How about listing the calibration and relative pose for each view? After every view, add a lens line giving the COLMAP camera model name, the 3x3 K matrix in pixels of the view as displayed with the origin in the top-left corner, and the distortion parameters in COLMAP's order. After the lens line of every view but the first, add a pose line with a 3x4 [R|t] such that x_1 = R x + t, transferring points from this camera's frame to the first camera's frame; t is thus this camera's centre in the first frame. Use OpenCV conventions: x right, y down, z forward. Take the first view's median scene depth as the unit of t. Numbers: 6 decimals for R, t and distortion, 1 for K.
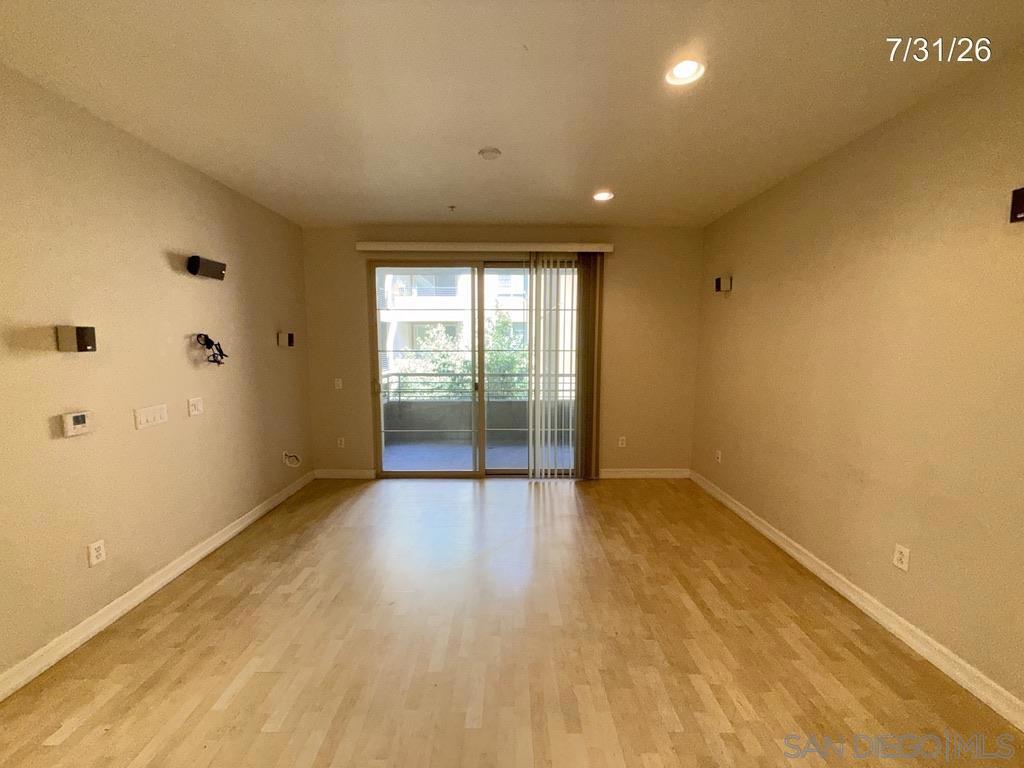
lens RADIAL K [[409.3, 0, 511.8], [0, 409.3, 384.6], [0, 0, 1]] dist [0.001745, 0.000298]
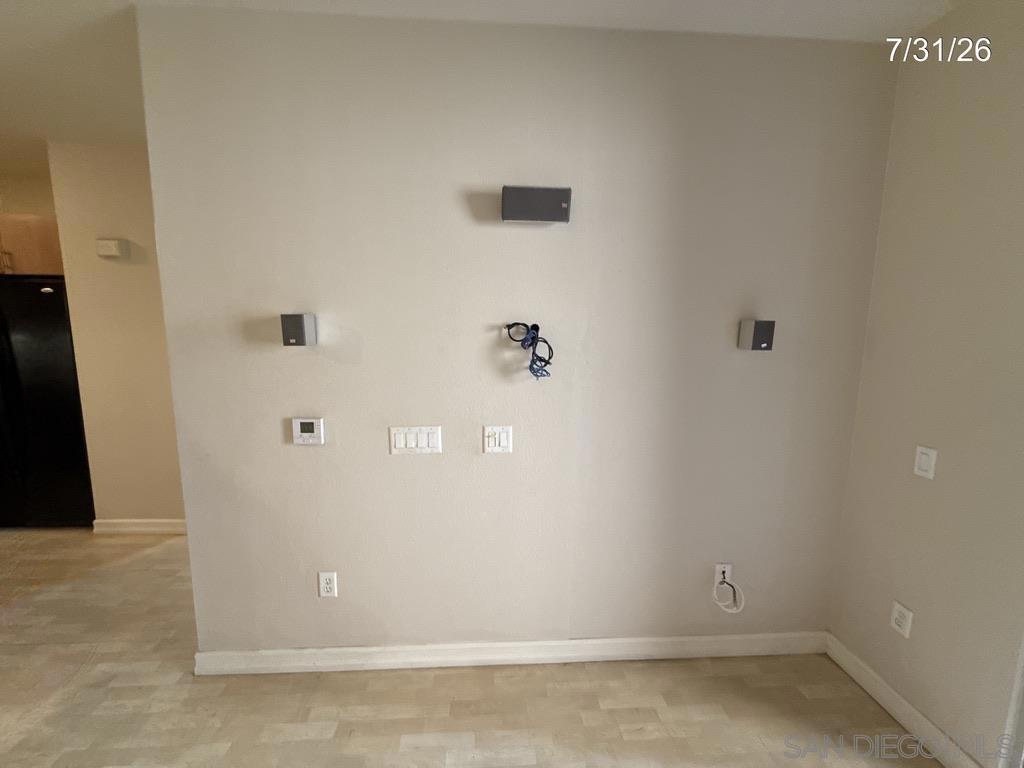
lens RADIAL K [[409.3, 0, 512.7], [0, 409.3, 387.4], [0, 0, 1]] dist [0.001745, 0.000298]
pose [[0.049222, 0.124779, -0.990963, -0.171549], [-0.118884, 0.985844, 0.118229, -0.110094], [0.991687, 0.111991, 0.063359, 1.047216]]
